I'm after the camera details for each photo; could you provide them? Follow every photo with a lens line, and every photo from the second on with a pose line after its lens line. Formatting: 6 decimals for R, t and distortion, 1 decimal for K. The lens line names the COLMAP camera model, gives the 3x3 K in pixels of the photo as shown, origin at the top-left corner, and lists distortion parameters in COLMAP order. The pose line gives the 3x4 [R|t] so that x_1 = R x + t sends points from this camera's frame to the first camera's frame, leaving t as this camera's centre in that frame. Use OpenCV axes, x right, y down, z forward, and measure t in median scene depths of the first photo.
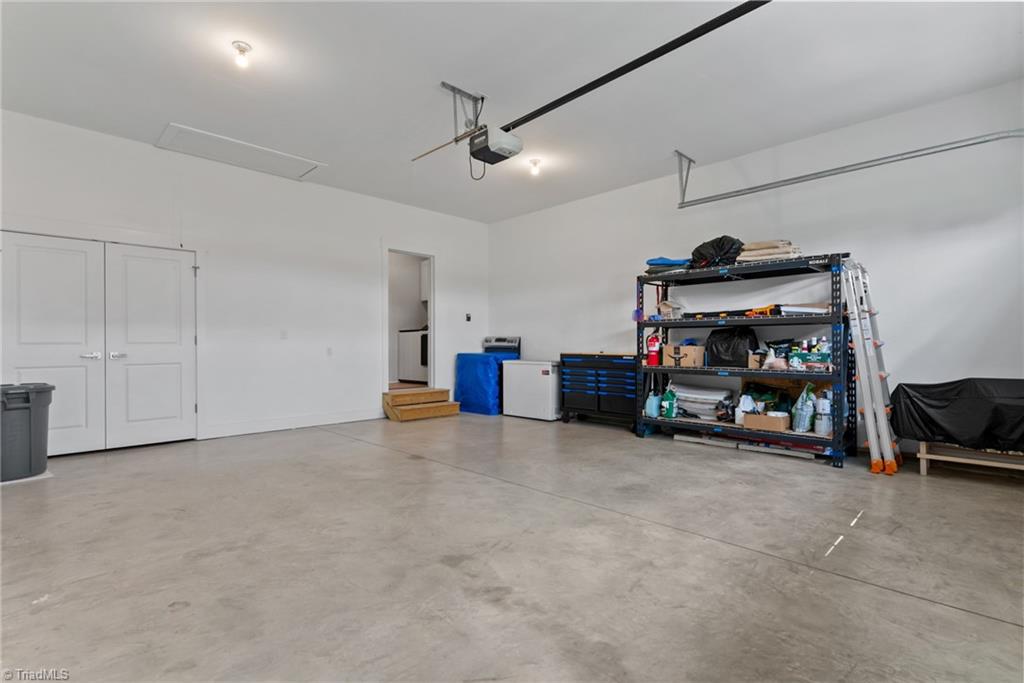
lens RADIAL K [[494.3, 0, 511.6], [0, 494.3, 351.2], [0, 0, 1]] dist [0.000156, 0.000089]
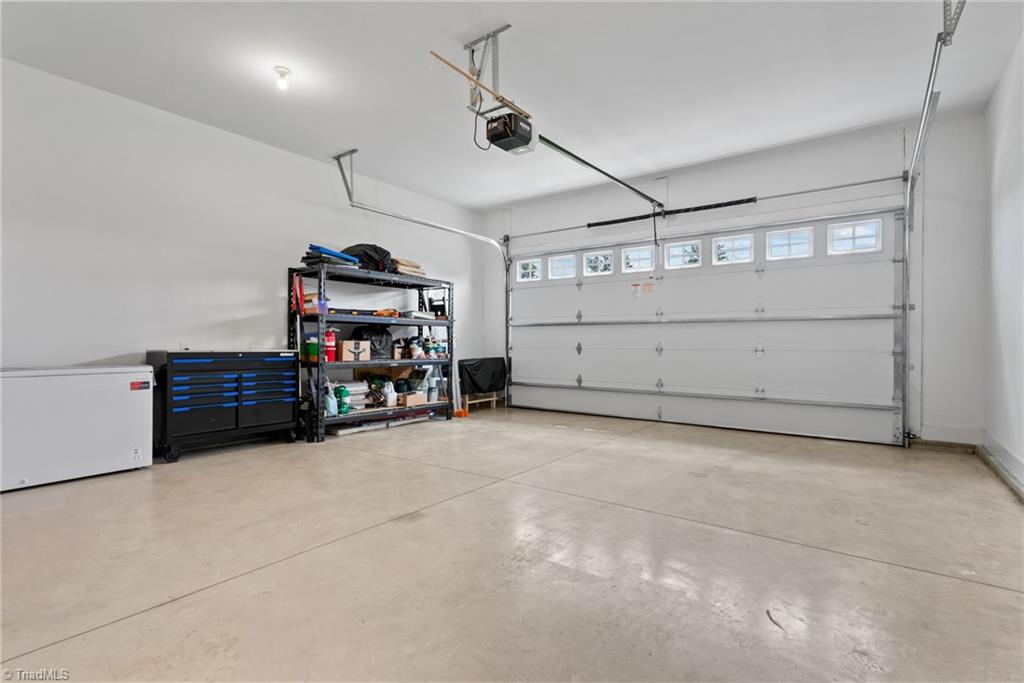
lens RADIAL K [[494.3, 0, 511.6], [0, 494.3, 351.2], [0, 0, 1]] dist [0.000156, 0.000089]
pose [[-0.169325, -0.016500, 0.985422, -0.731375], [0.005358, 0.999830, 0.017662, -0.005995], [-0.985546, 0.008271, -0.169208, 0.860139]]
